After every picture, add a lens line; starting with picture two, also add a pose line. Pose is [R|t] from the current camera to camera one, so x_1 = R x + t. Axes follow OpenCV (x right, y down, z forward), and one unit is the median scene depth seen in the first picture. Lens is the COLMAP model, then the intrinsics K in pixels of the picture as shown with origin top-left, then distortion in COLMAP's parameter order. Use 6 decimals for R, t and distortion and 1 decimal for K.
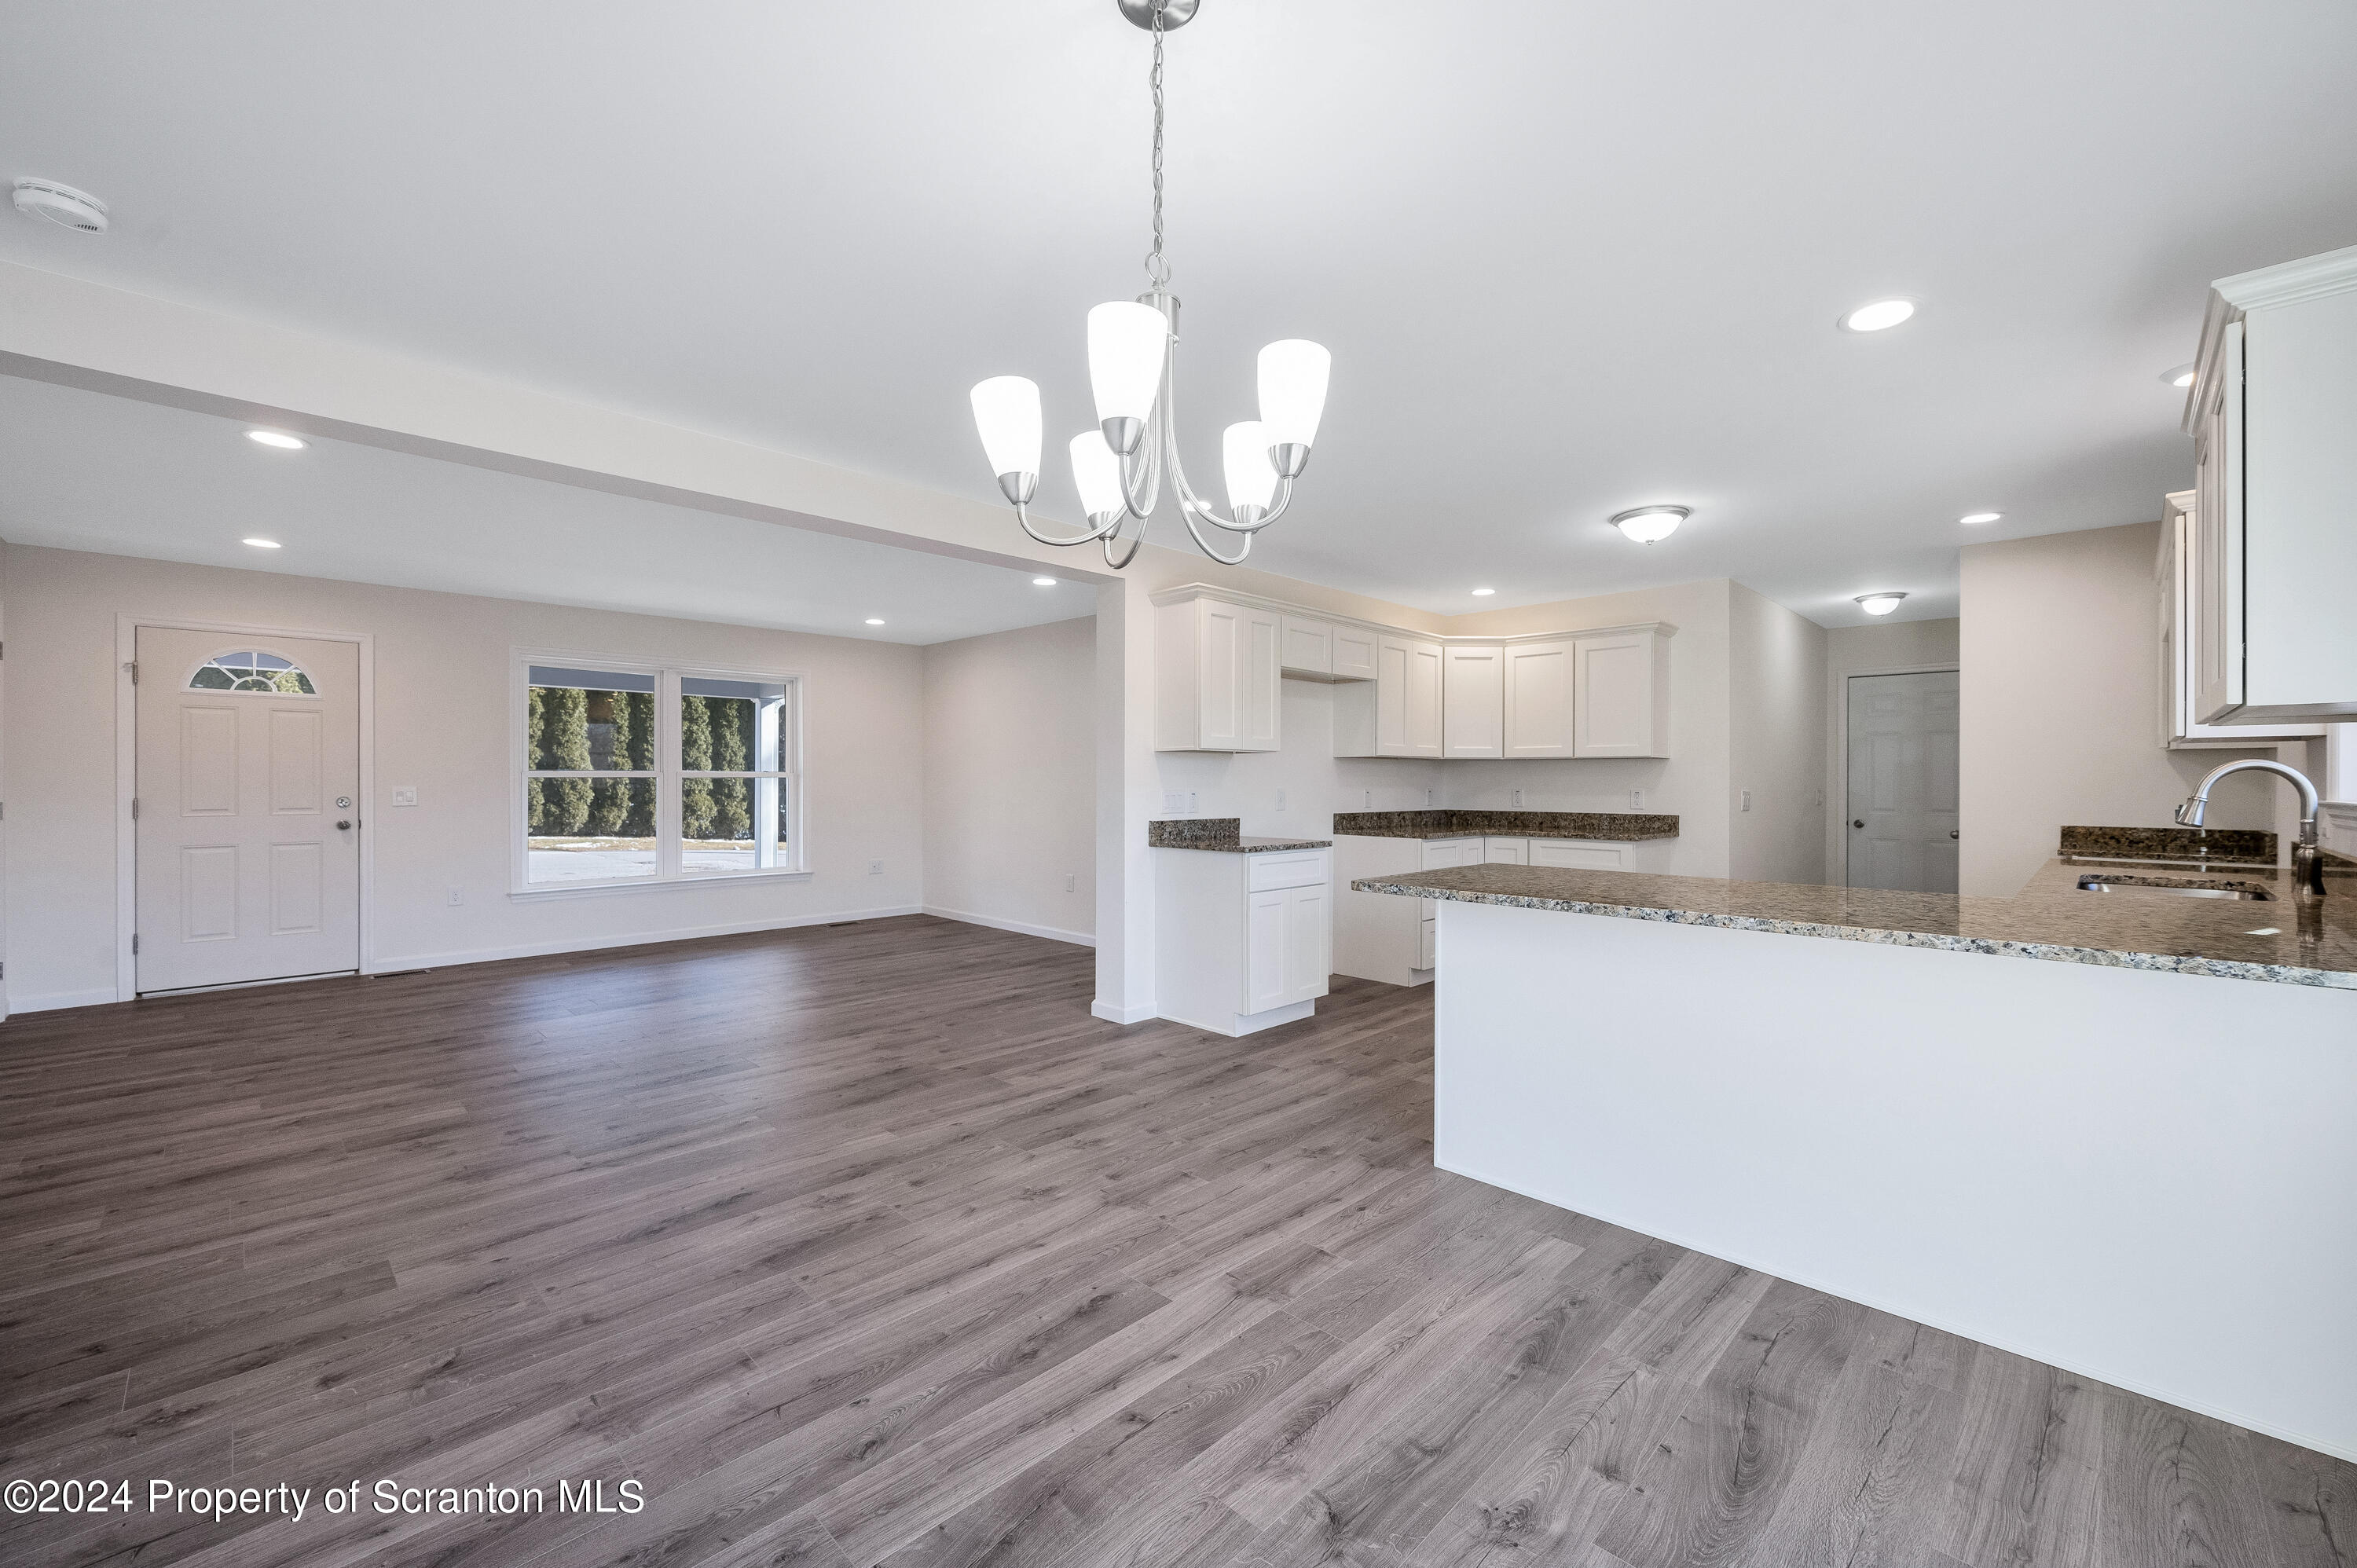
lens RADIAL K [[928.1, 0, 1145.3], [0, 928.1, 783.4], [0, 0, 1]] dist [-0.002056, 0.000244]
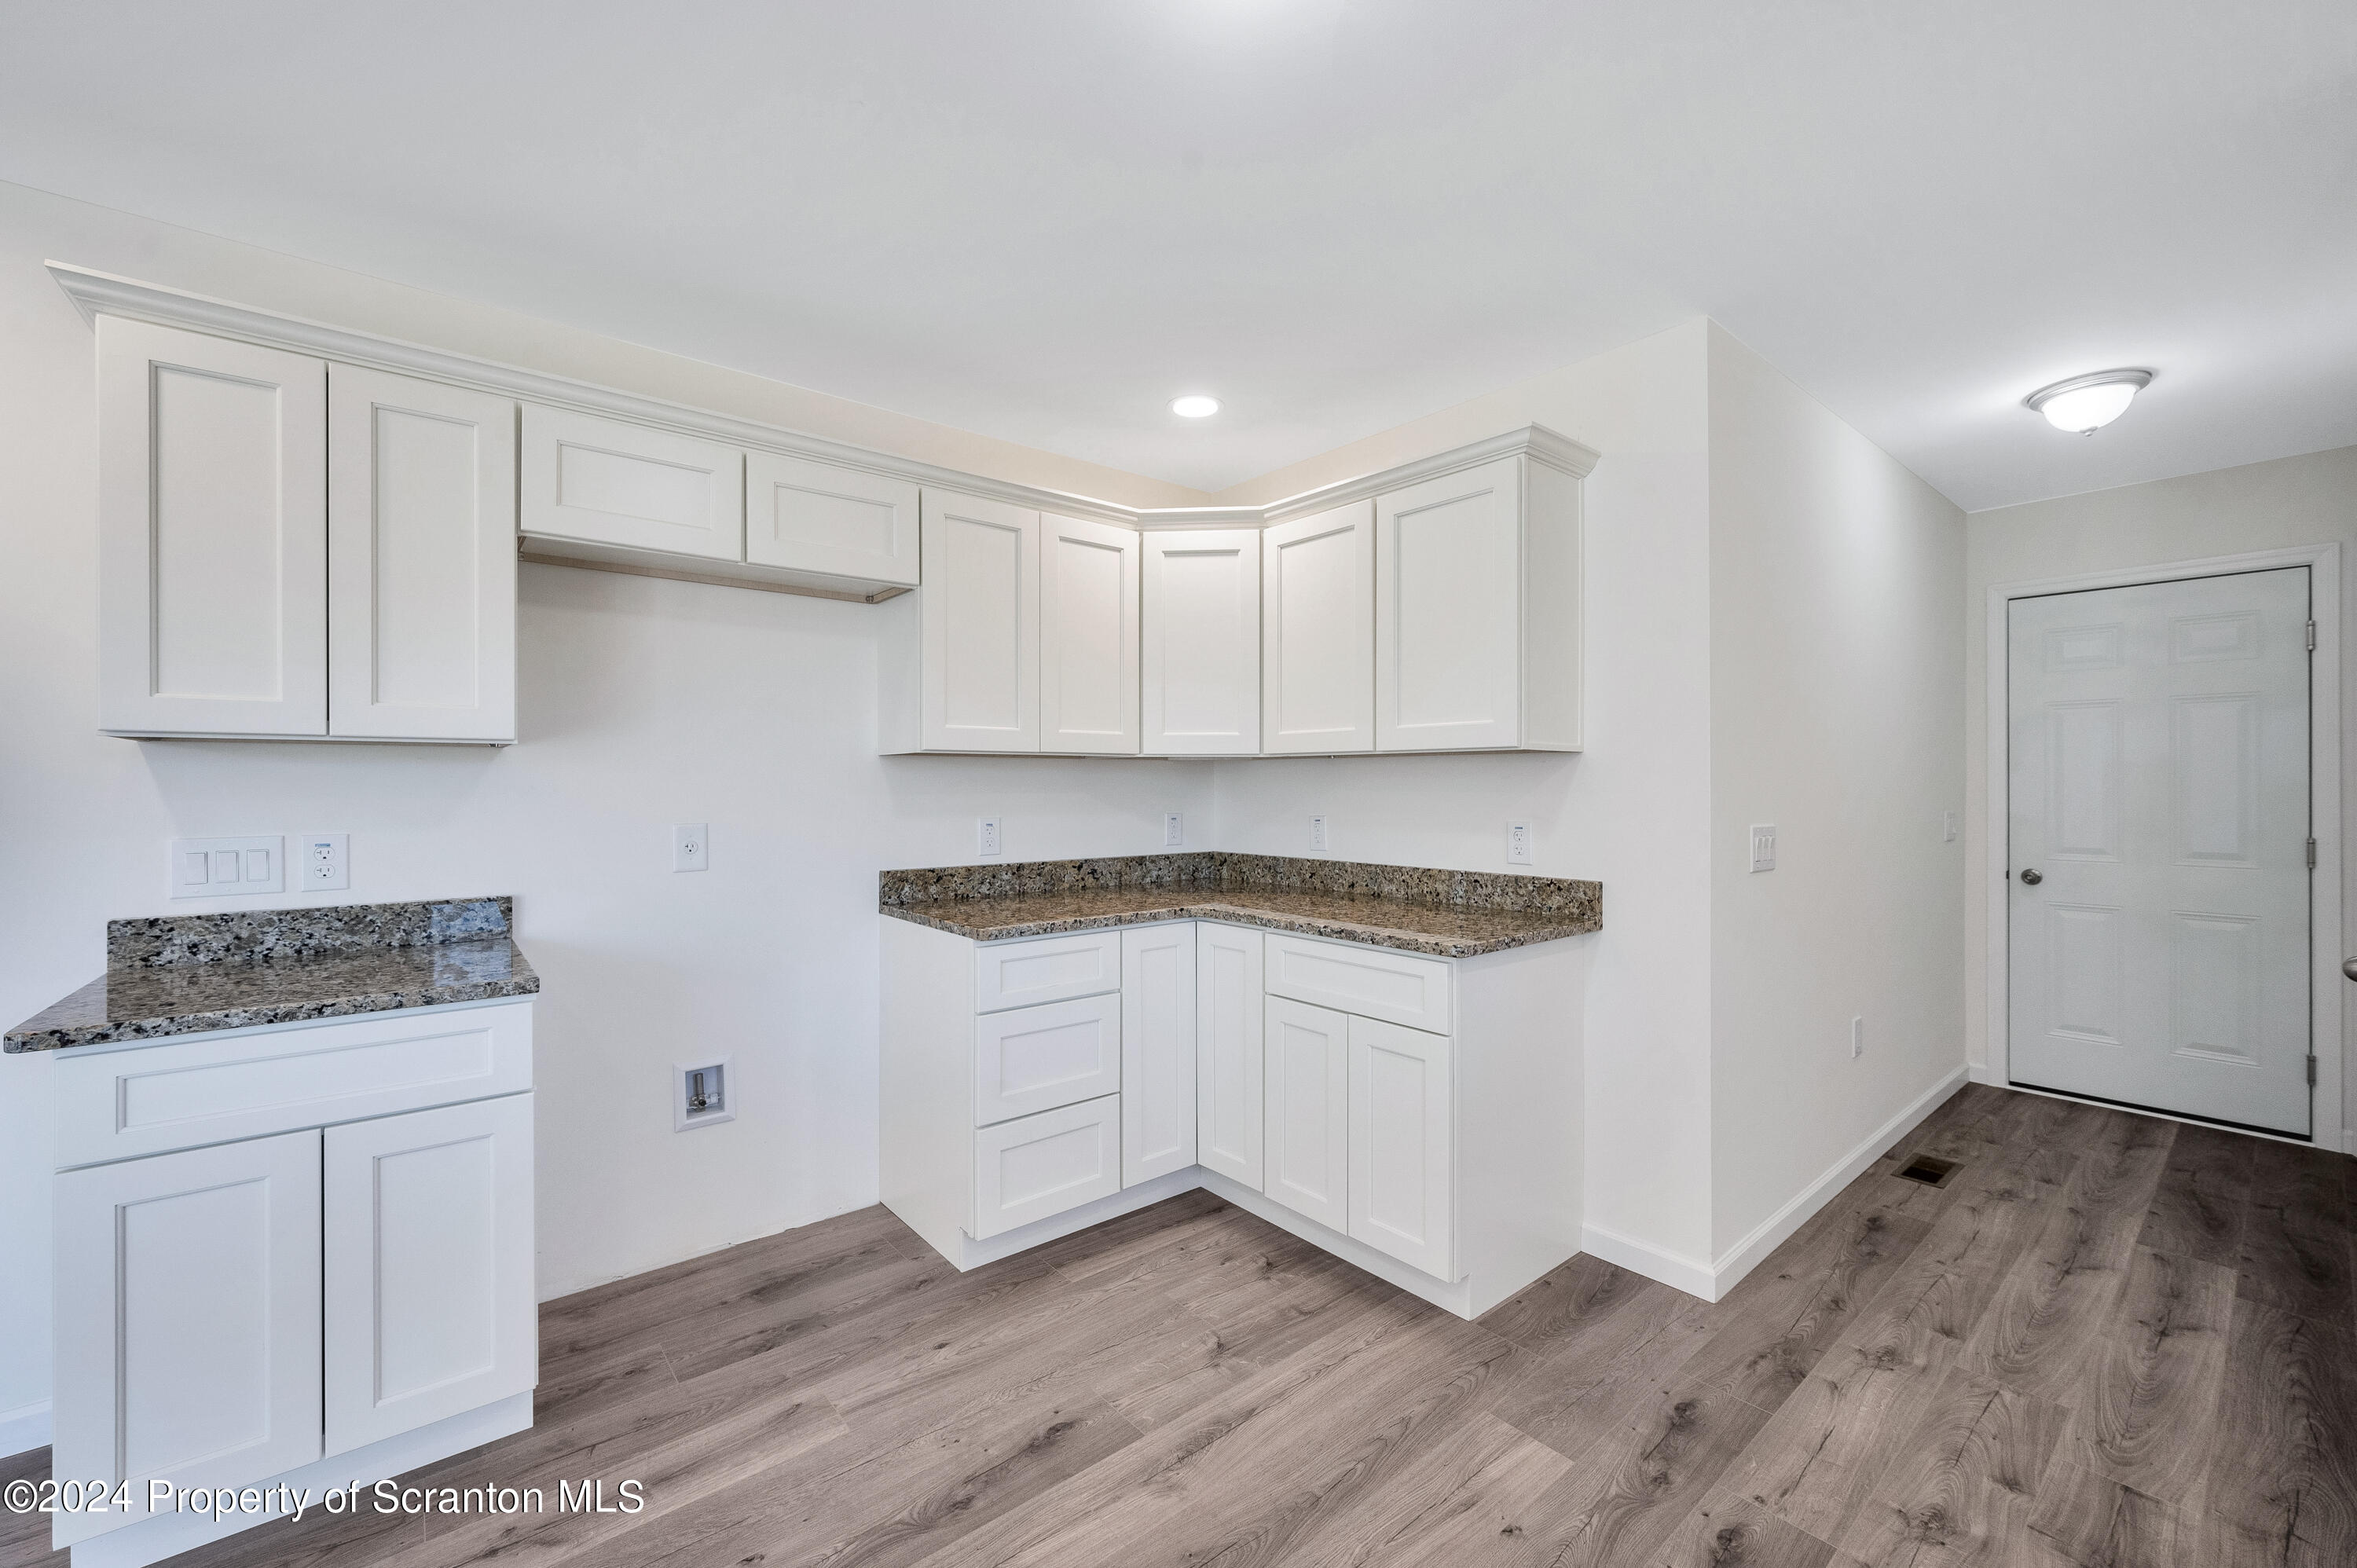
lens RADIAL K [[928.1, 0, 1165.6], [0, 928.1, 787.5], [0, 0, 1]] dist [-0.002056, 0.000244]
pose [[0.996804, -0.004195, -0.079780, 0.529142], [0.004169, 0.999991, -0.000487, -0.014037], [0.079781, 0.000153, 0.996812, 0.715195]]
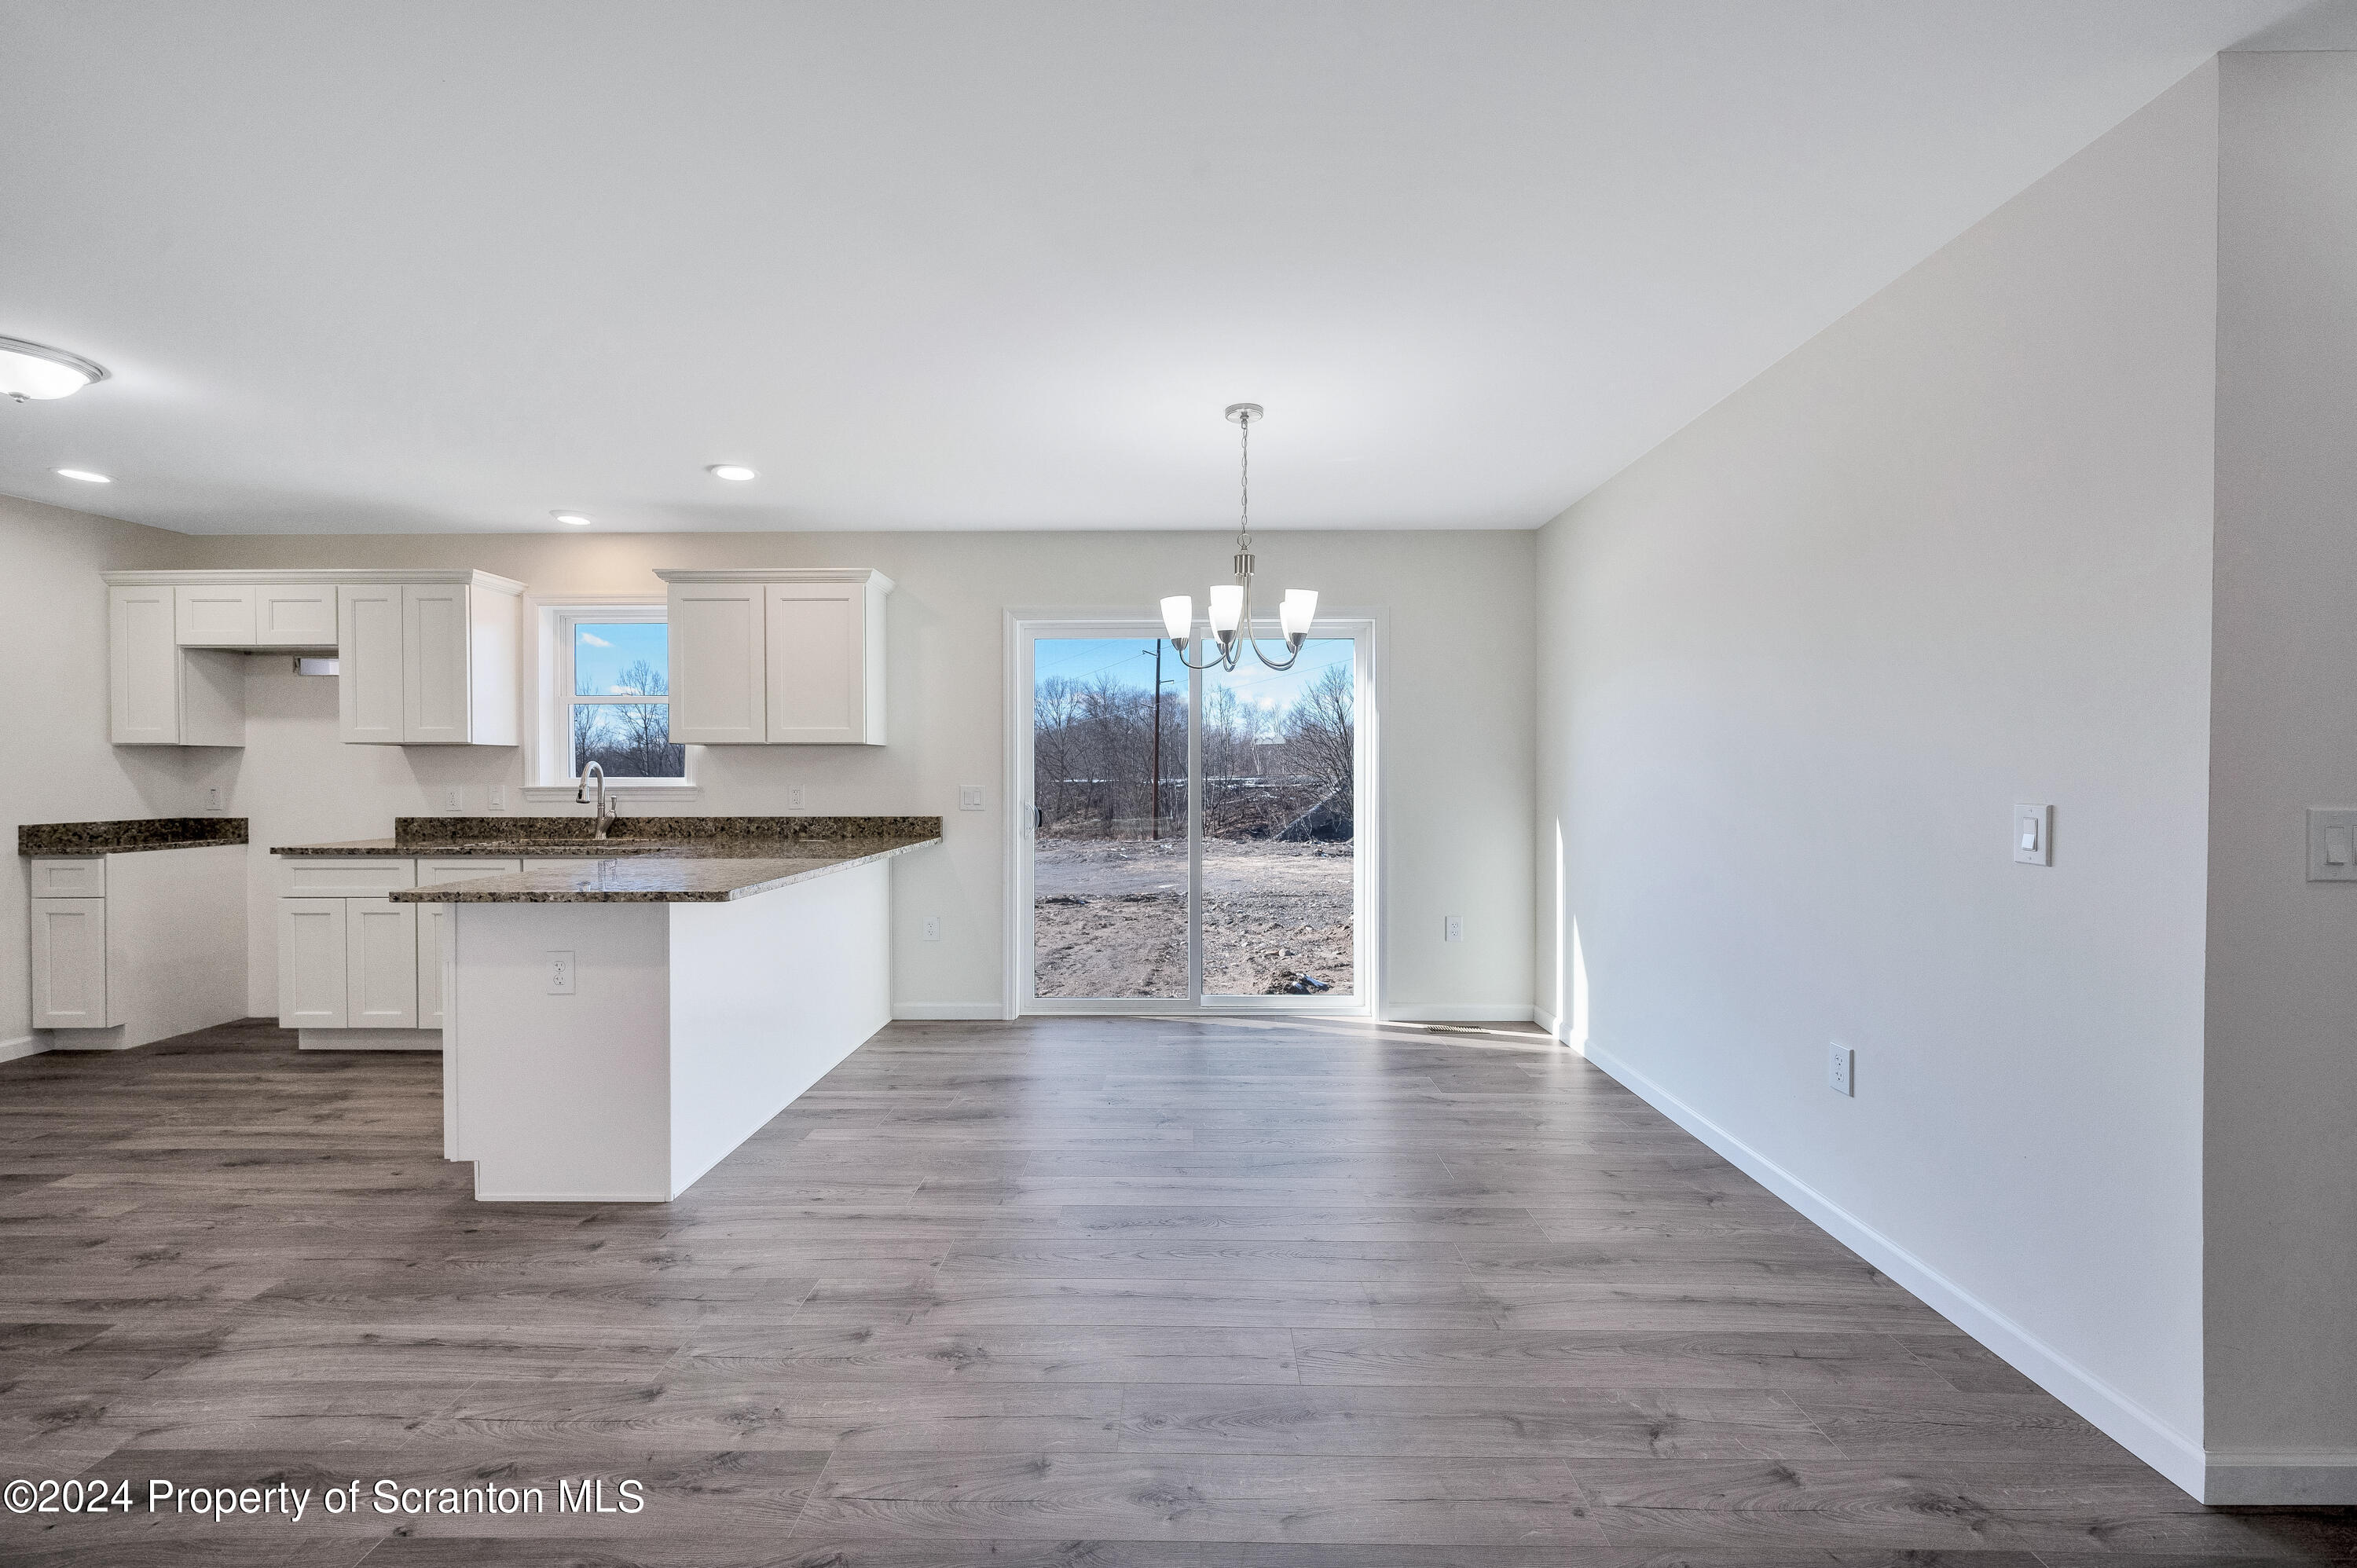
lens RADIAL K [[928.1, 0, 1177.0], [0, 928.1, 771.8], [0, 0, 1]] dist [-0.002056, 0.000244]
pose [[-0.708182, -0.004392, 0.706016, -0.468304], [-0.004897, 0.999987, 0.001308, -0.011482], [-0.706013, -0.002531, -0.708194, 0.875421]]
